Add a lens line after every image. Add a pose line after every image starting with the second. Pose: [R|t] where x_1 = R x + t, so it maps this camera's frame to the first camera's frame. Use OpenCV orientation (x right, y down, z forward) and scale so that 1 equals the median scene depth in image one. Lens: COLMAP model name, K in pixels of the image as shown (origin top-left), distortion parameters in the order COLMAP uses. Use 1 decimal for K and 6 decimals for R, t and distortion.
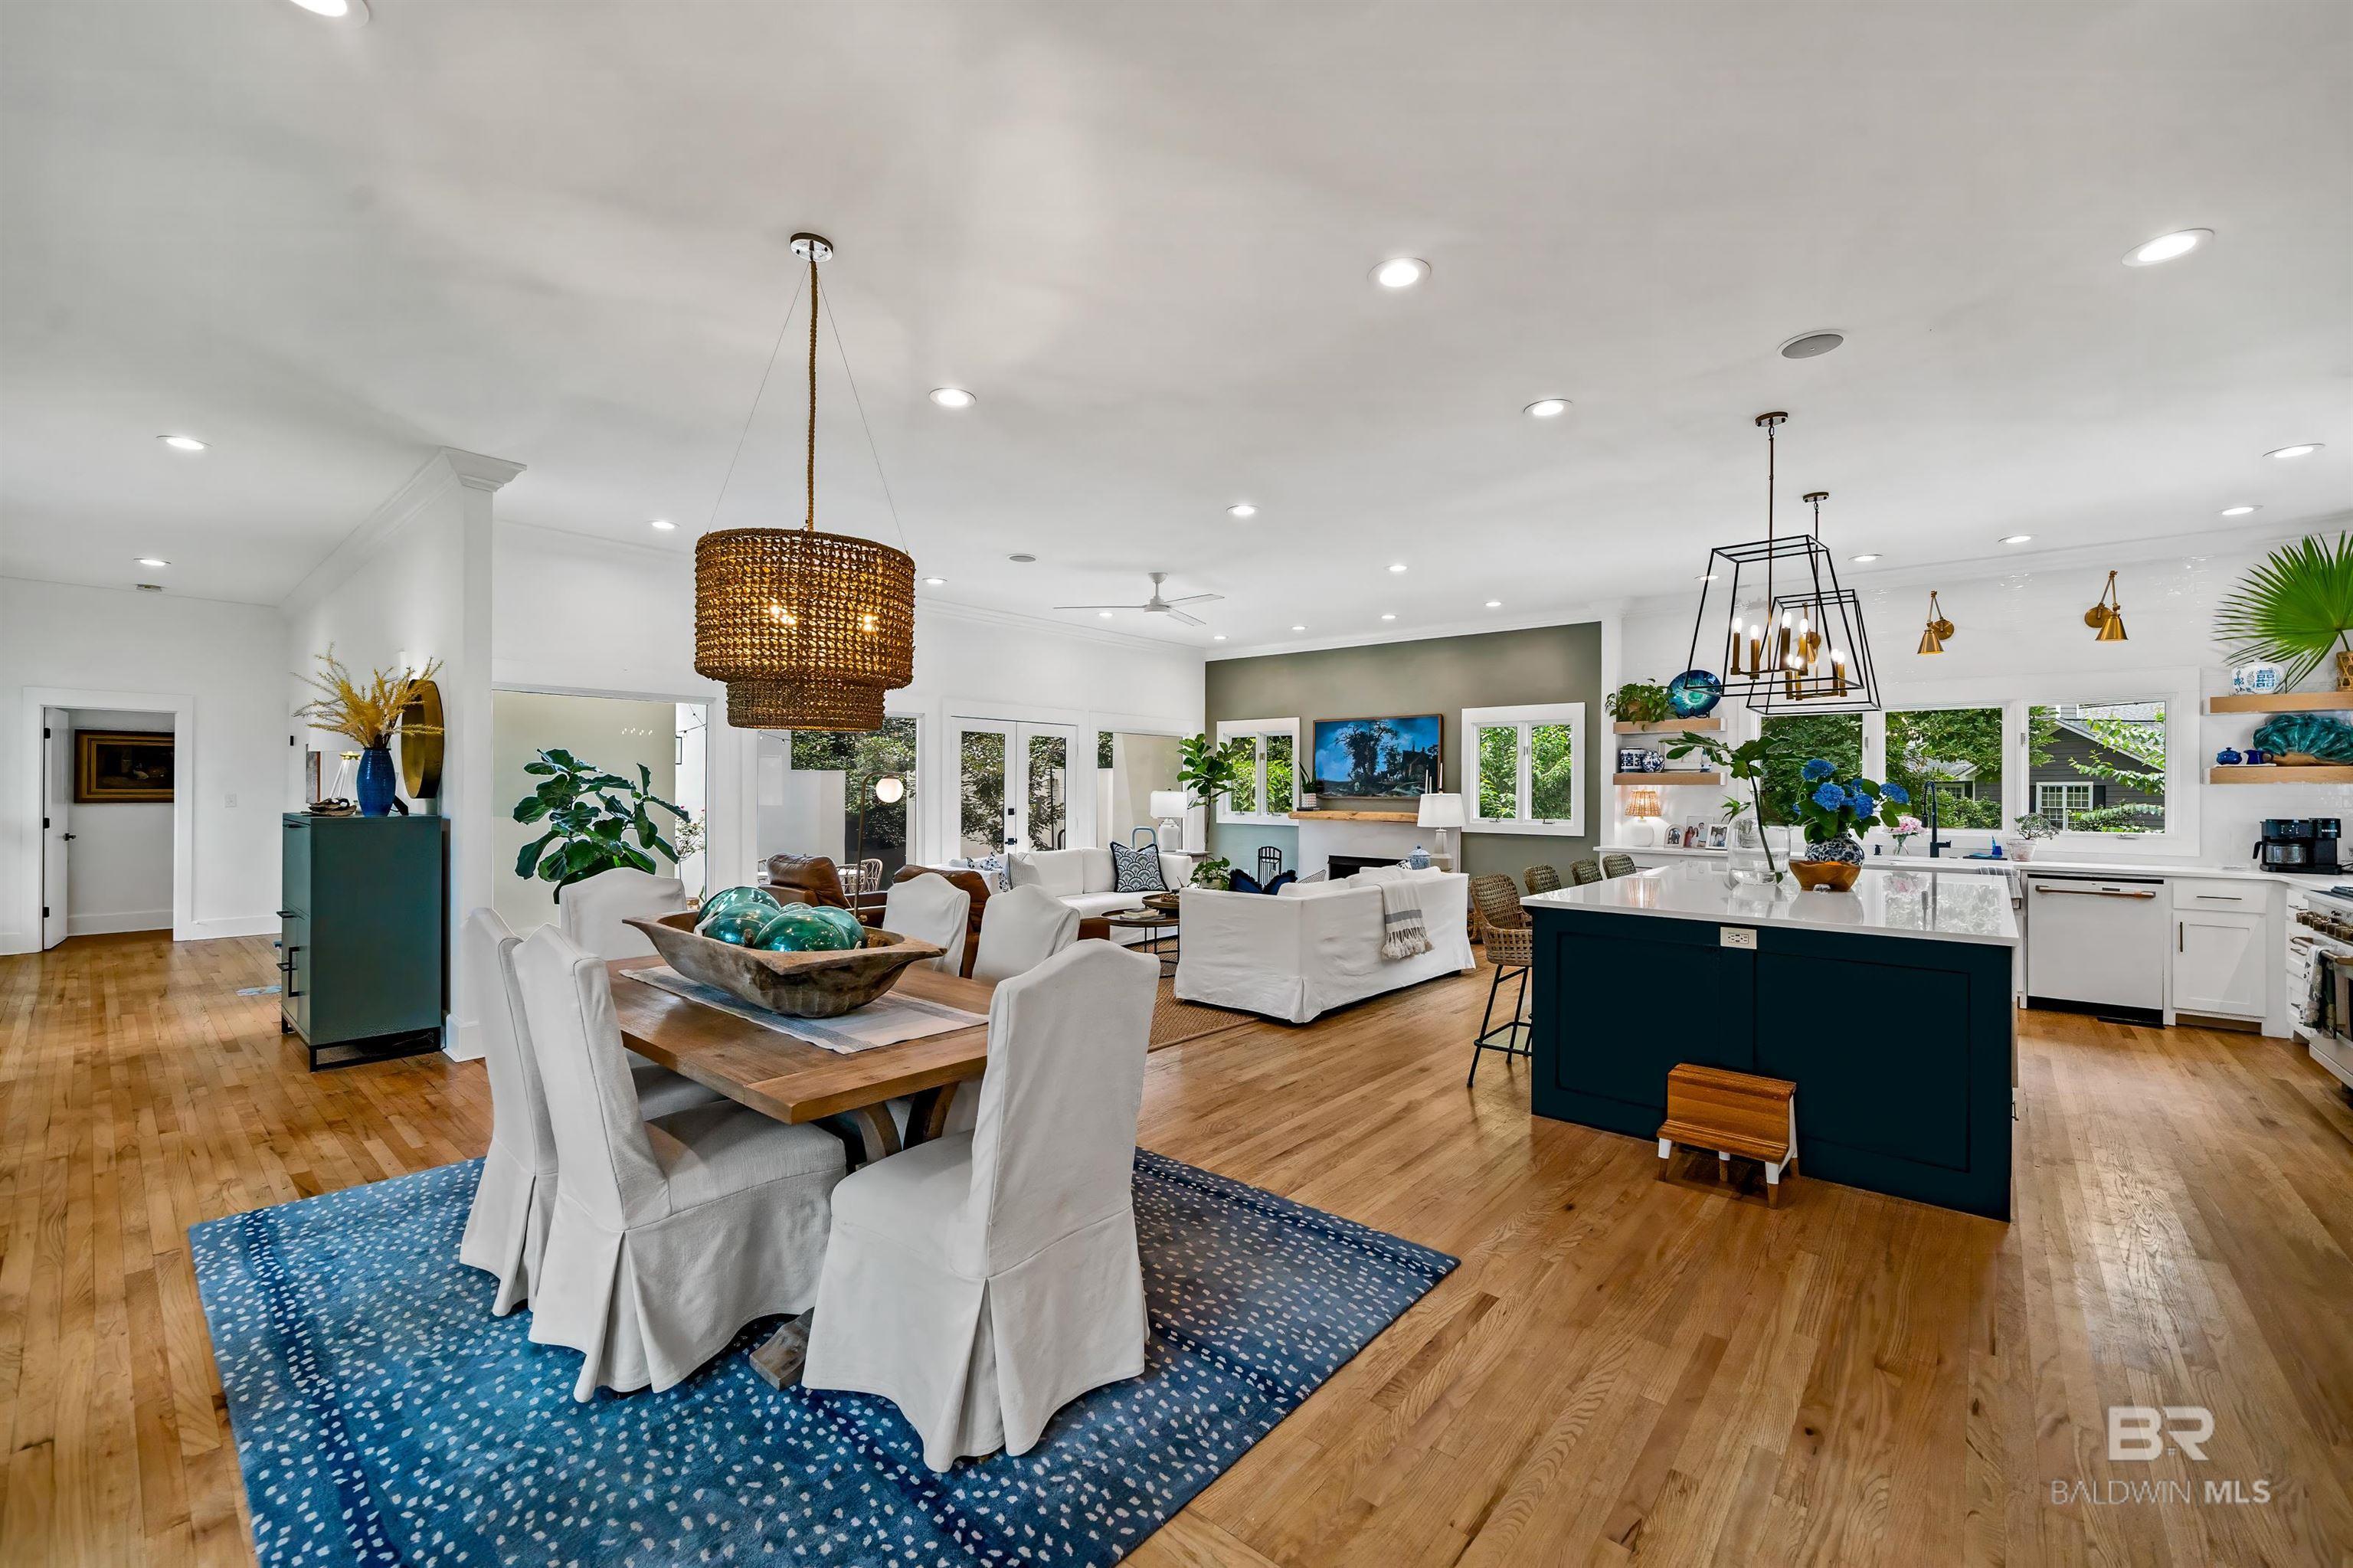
lens RADIAL K [[952.3, 0, 1176.1], [0, 952.3, 785.5], [0, 0, 1]] dist [-0.000664, 0.000549]
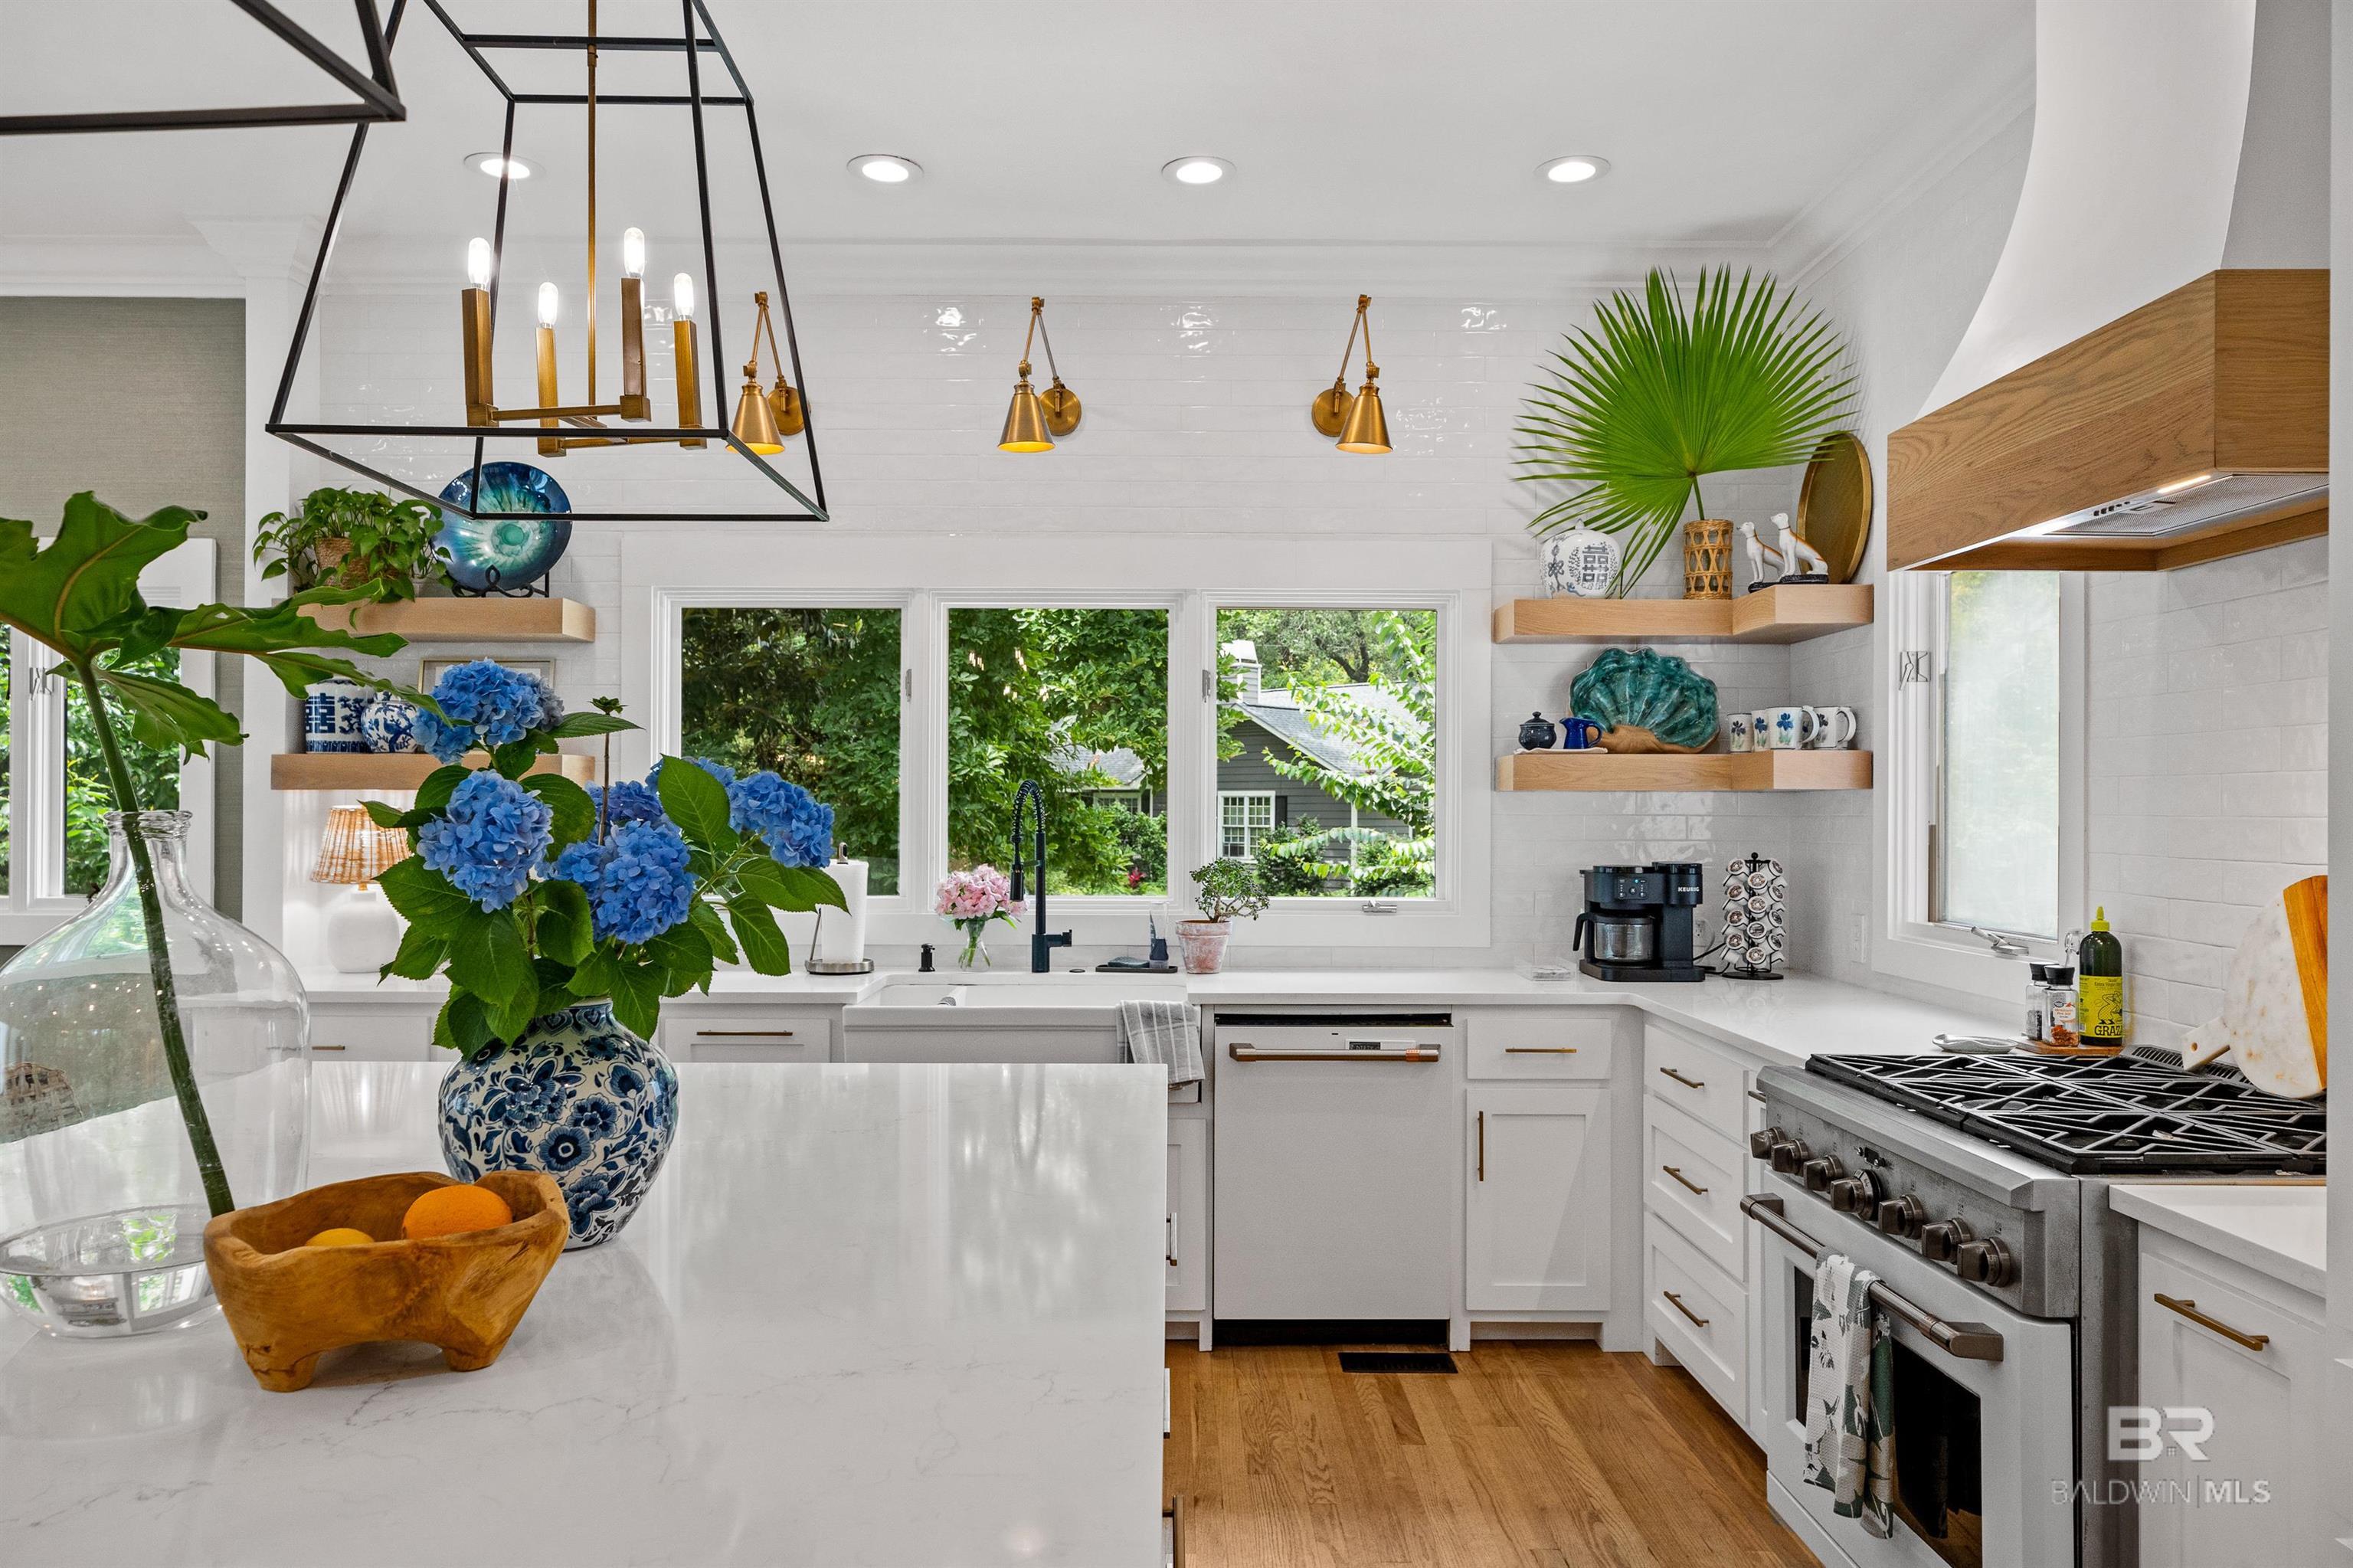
lens RADIAL K [[1604.9, 0, 1184.5], [0, 1604.9, 791.5], [0, 0, 1]] dist [-0.009248, 0.004522]
pose [[0.755147, 0.003490, 0.655546, 0.401210], [-0.002271, 0.999994, -0.002707, 0.001069], [-0.655552, 0.000555, 0.755150, 0.452418]]
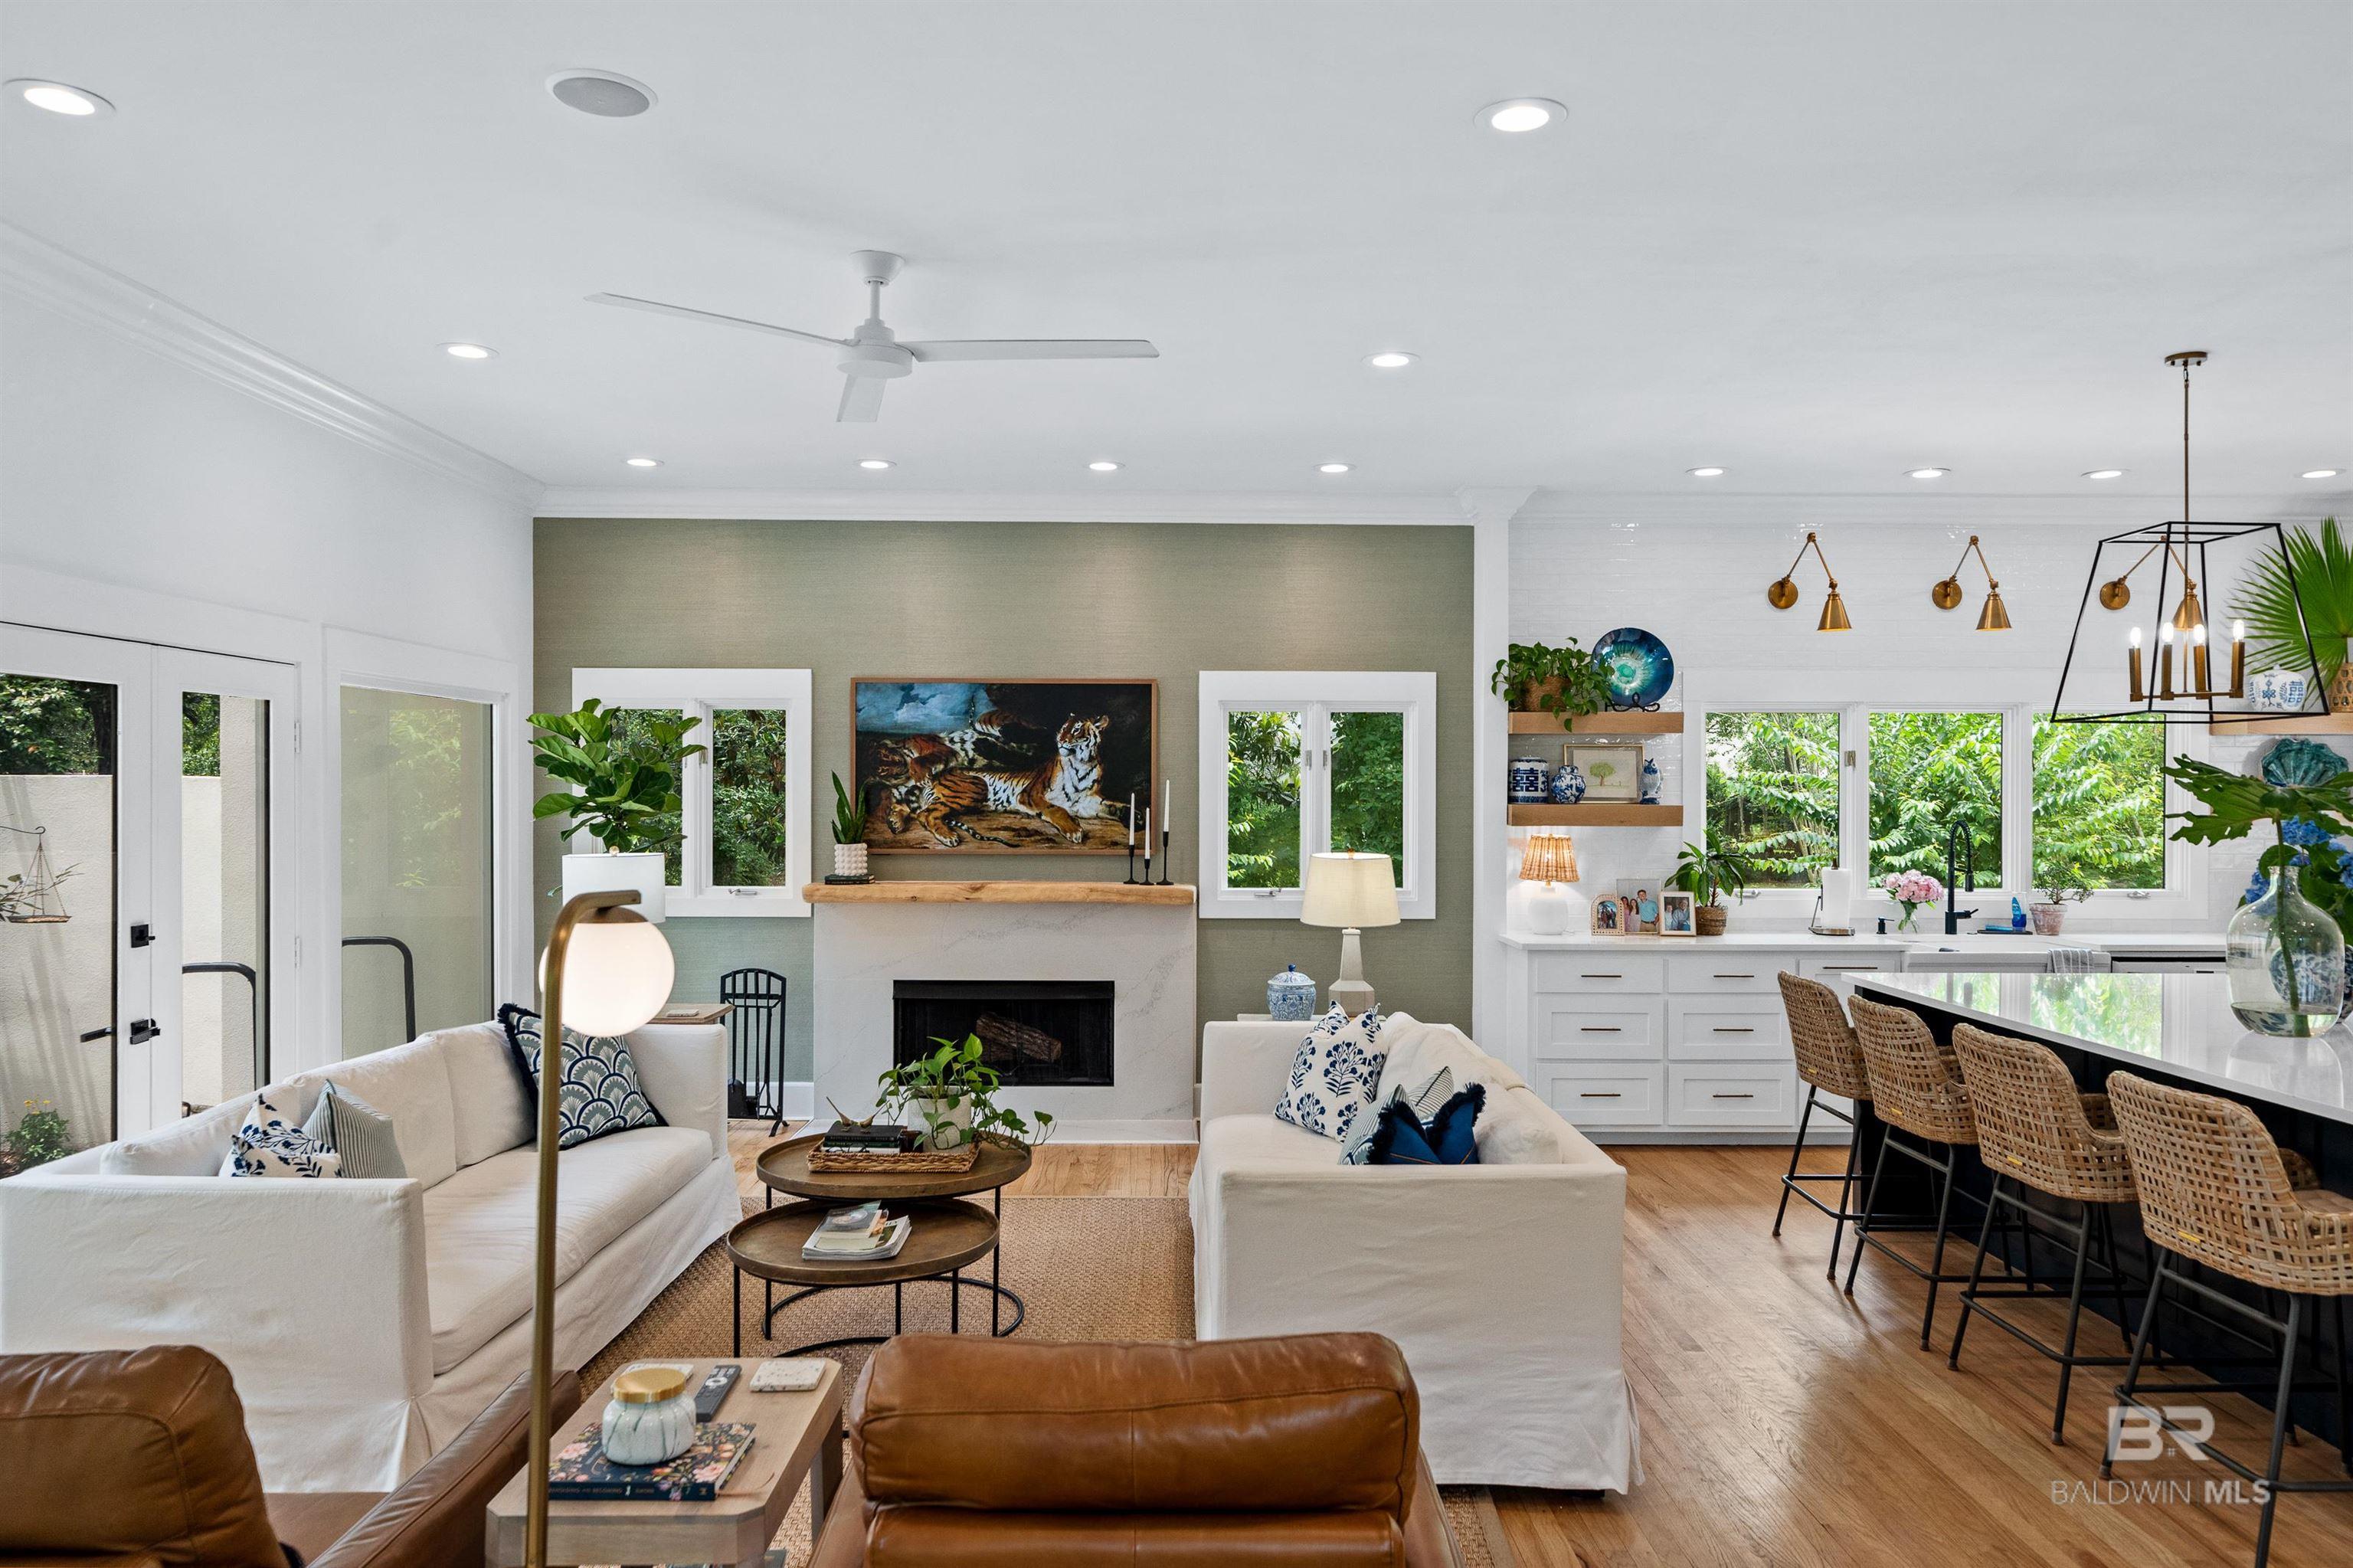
lens RADIAL K [[1604.9, 0, 1184.5], [0, 1604.9, 791.5], [0, 0, 1]] dist [-0.009248, 0.004522]
pose [[0.751408, -0.002304, 0.659834, -0.351875], [-0.001566, 0.999985, 0.005275, -0.029954], [-0.659836, -0.004997, 0.751393, 0.512964]]
